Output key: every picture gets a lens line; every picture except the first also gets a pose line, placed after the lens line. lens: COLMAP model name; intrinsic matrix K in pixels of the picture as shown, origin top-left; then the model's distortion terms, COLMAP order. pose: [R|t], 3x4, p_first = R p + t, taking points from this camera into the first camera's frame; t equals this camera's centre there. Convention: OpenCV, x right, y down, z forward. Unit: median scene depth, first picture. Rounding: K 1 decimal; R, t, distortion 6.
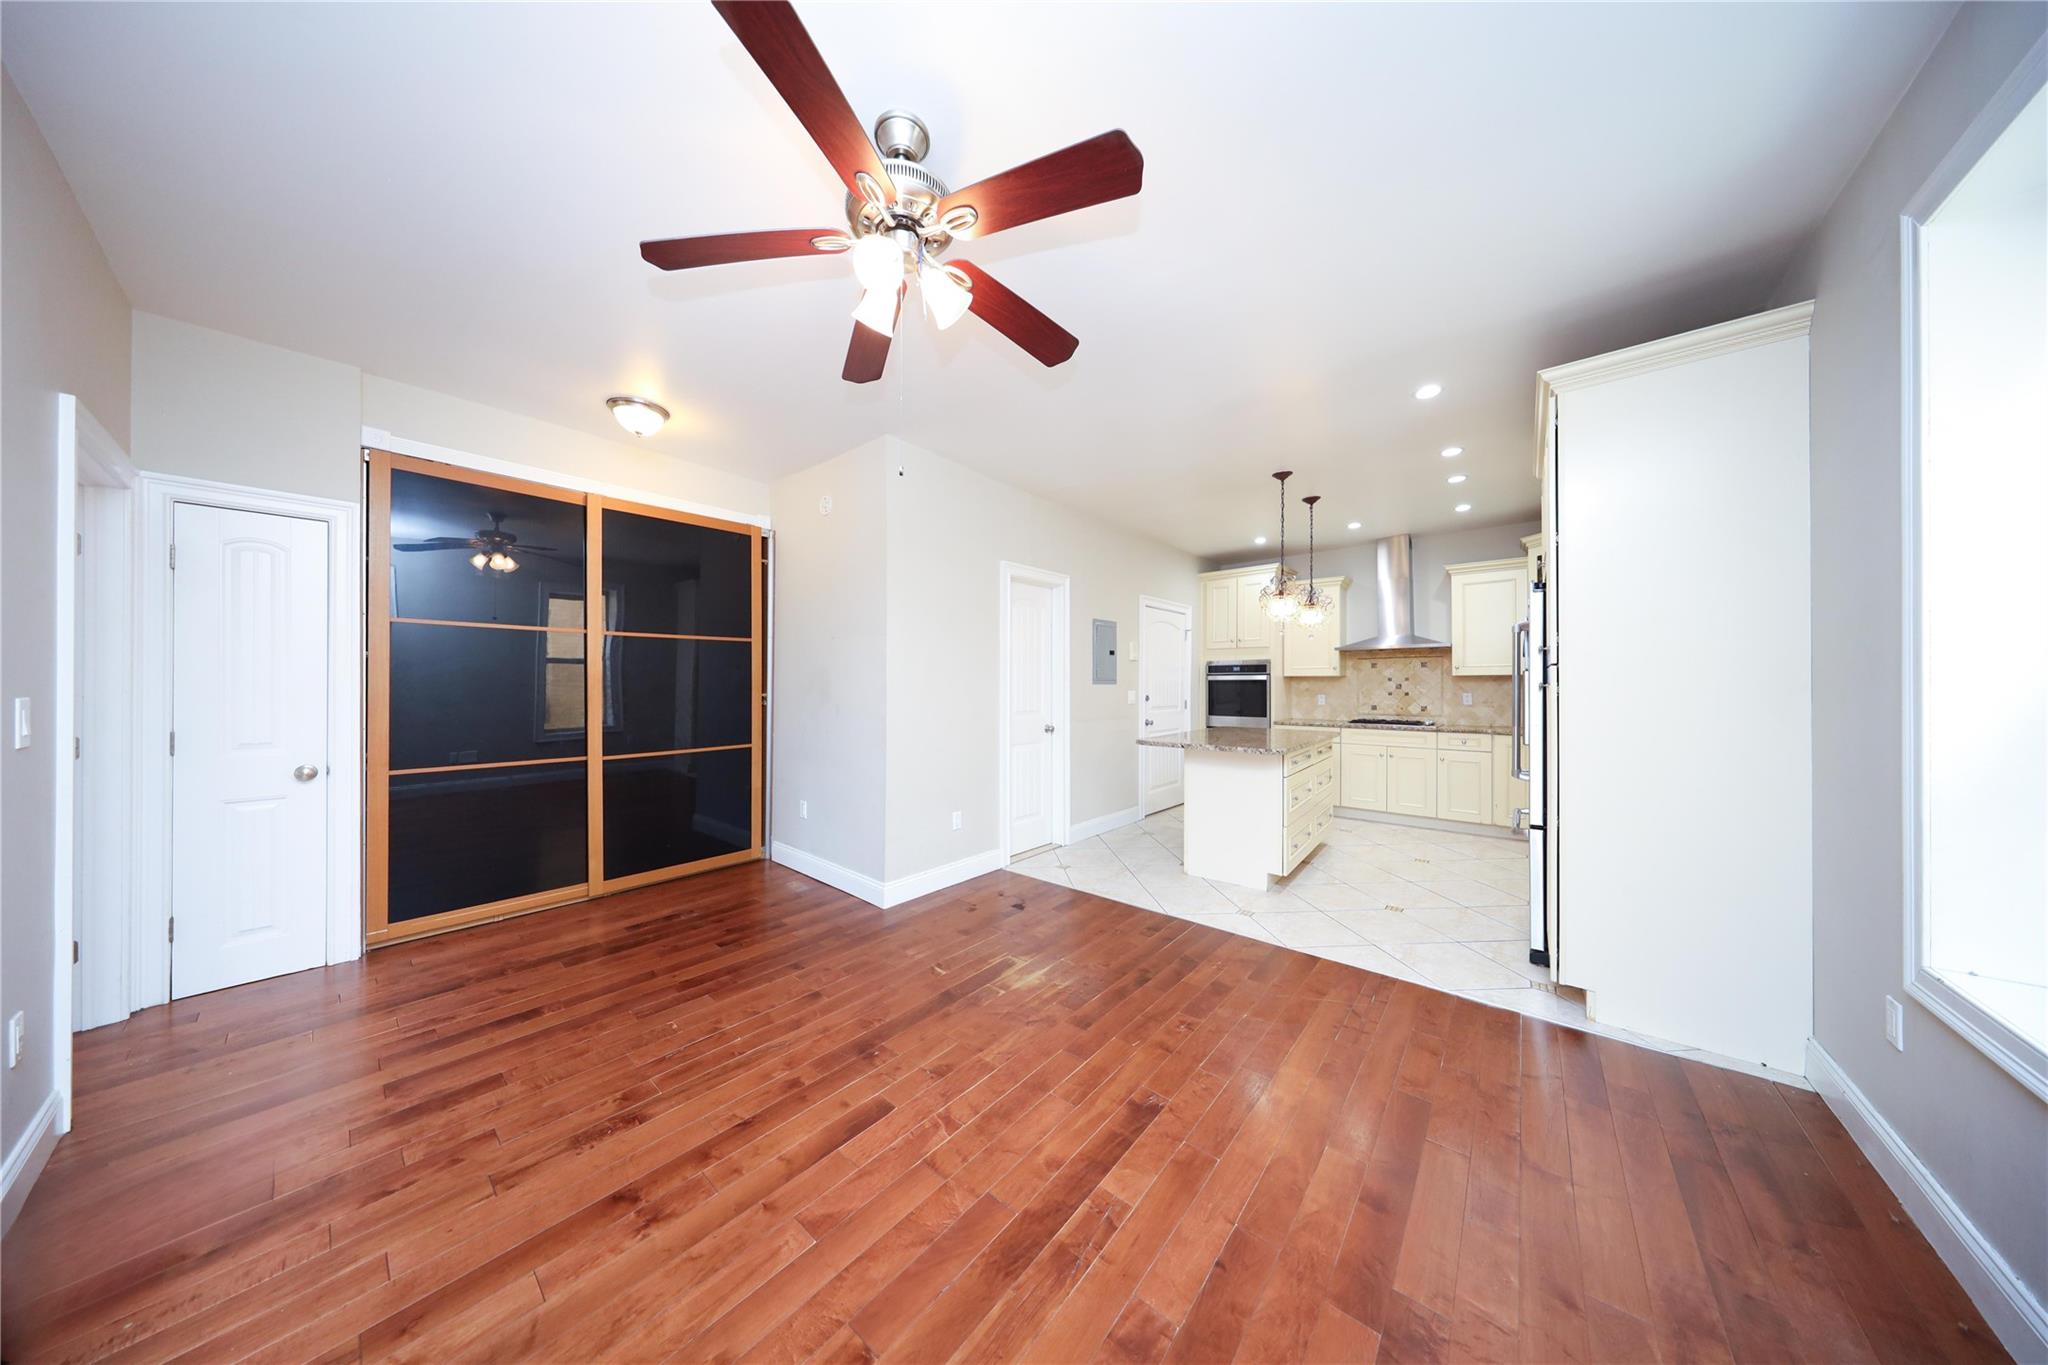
lens RADIAL K [[596.4, 0, 1017.1], [0, 596.4, 682.5], [0, 0, 1]] dist [0.002288, 0.000020]
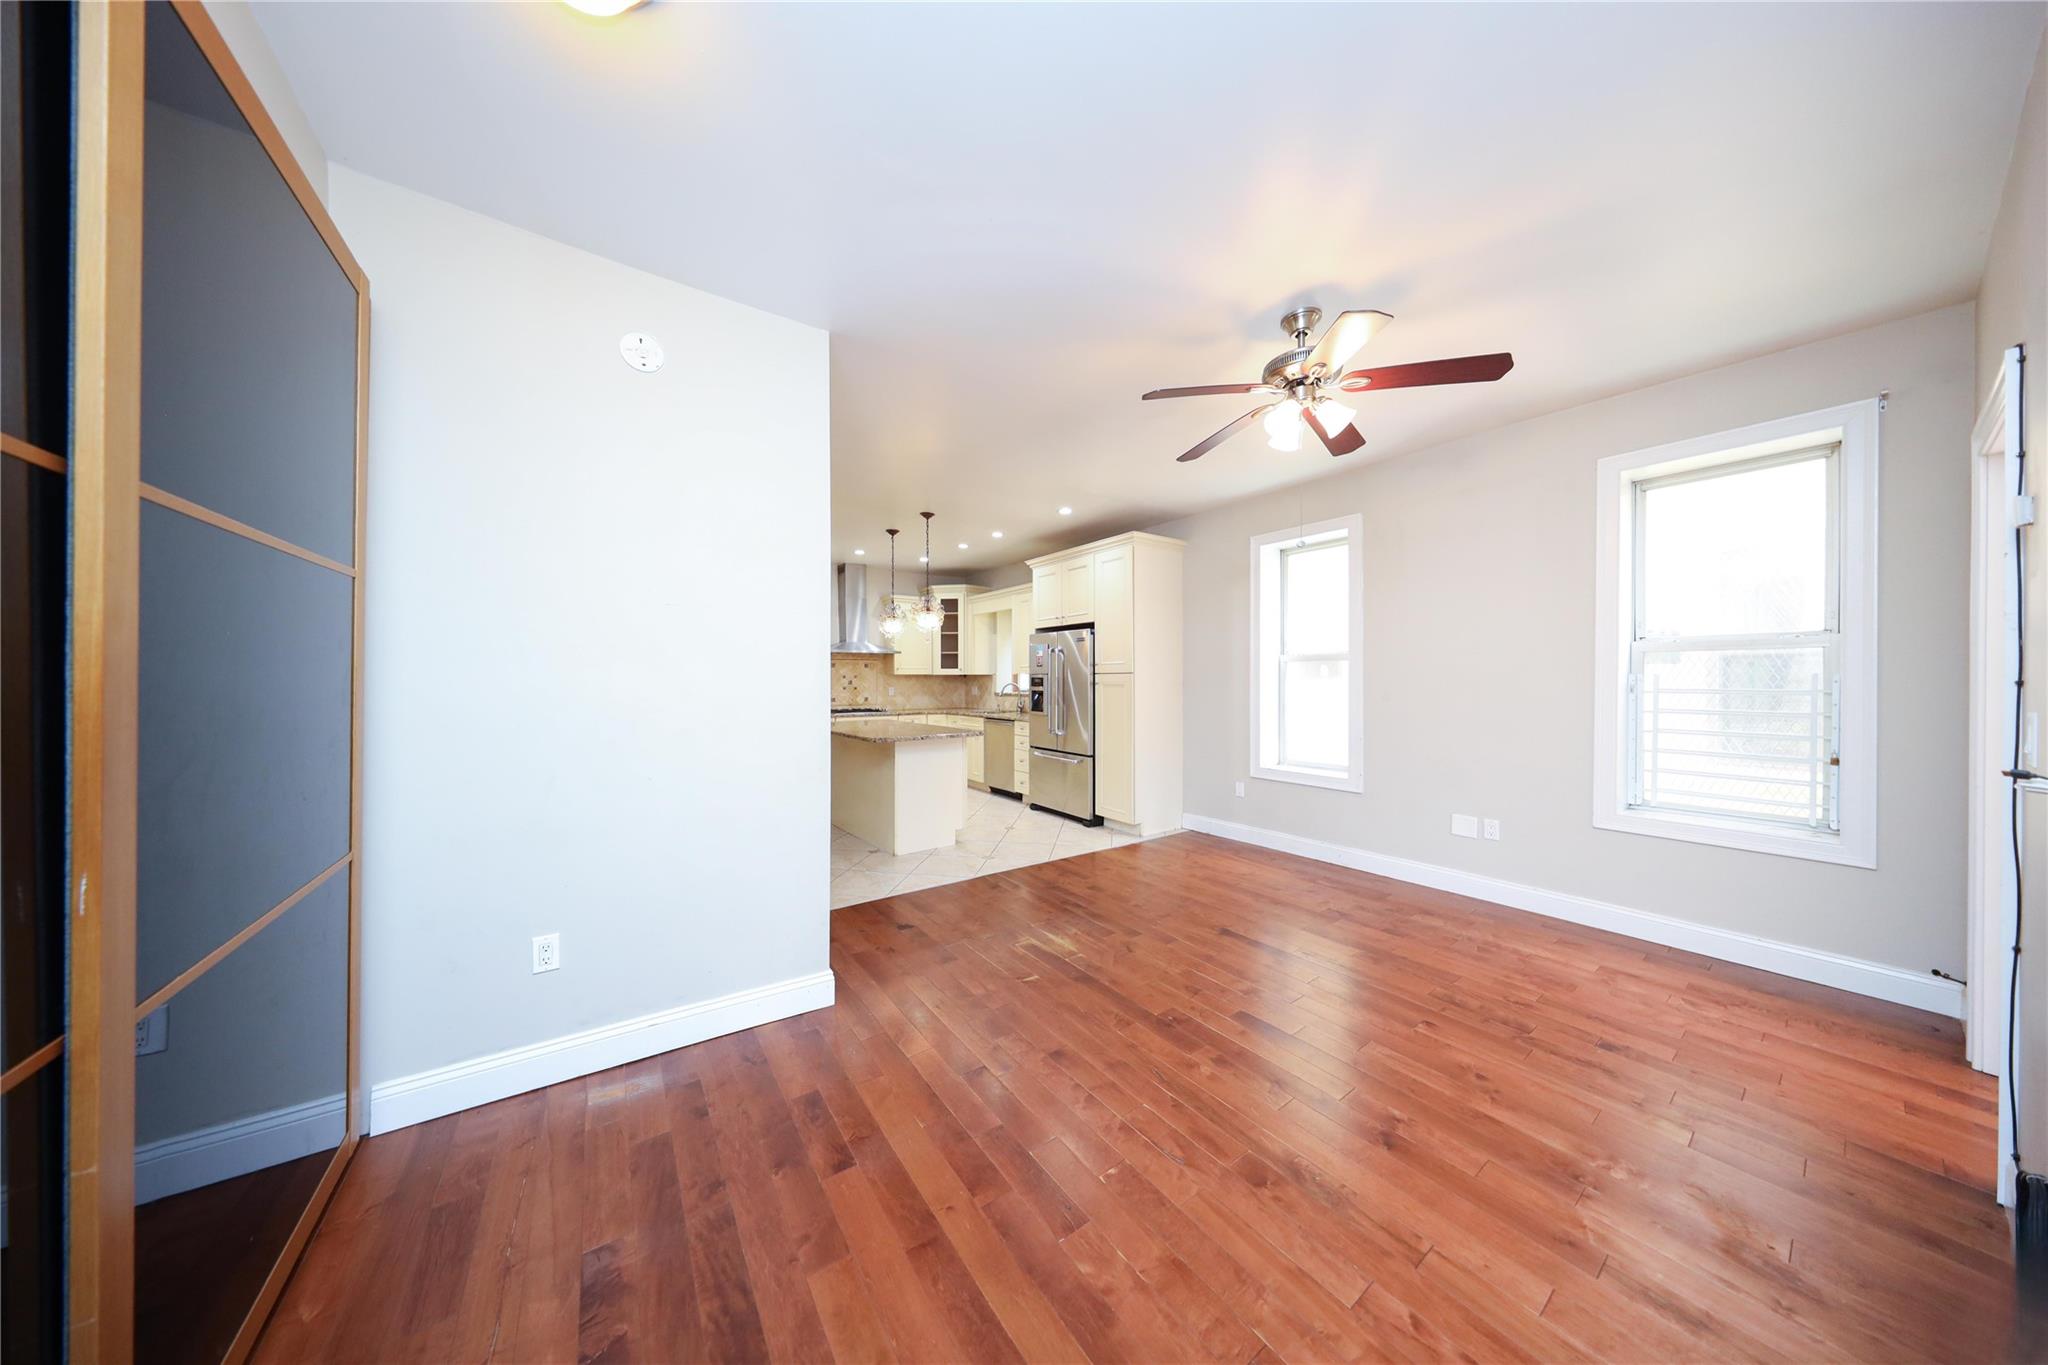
lens RADIAL K [[596.4, 0, 1006.7], [0, 596.4, 679.0], [0, 0, 1]] dist [0.002288, 0.000020]
pose [[0.258069, -0.000984, 0.966126, -0.510061], [-0.005535, 0.999982, 0.002497, -0.005489], [-0.966111, -0.005991, 0.258059, 0.369975]]
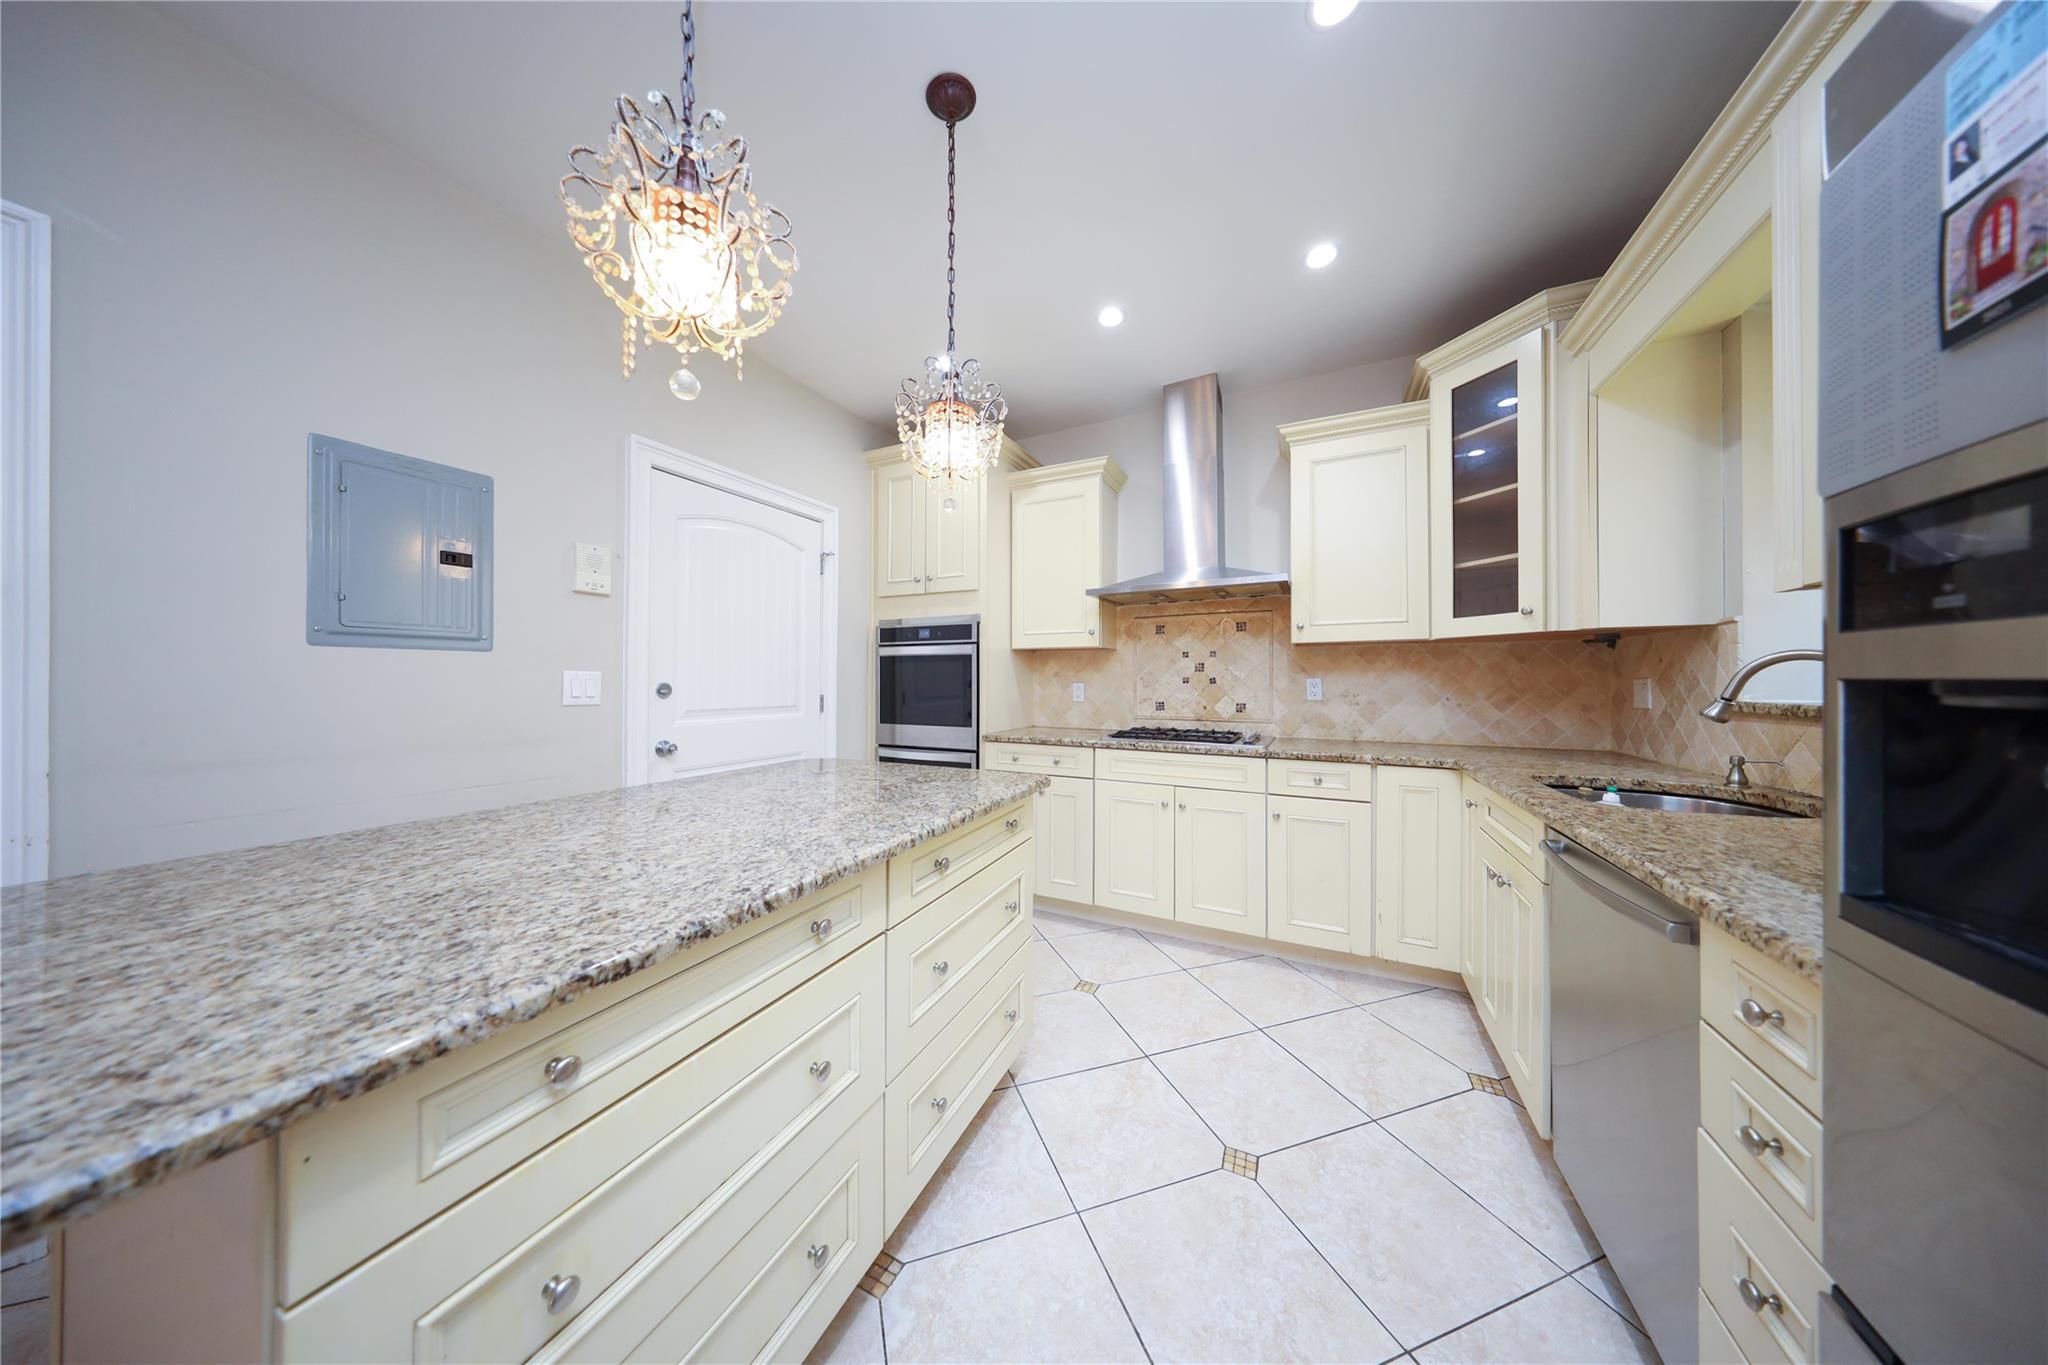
lens RADIAL K [[596.4, 0, 1020.9], [0, 596.4, 679.1], [0, 0, 1]] dist [0.002288, 0.000020]
pose [[0.966939, 0.000584, 0.255007, 0.357054], [-0.001626, 0.999991, 0.003878, 0.016436], [-0.255003, -0.004165, 0.966931, 0.537376]]
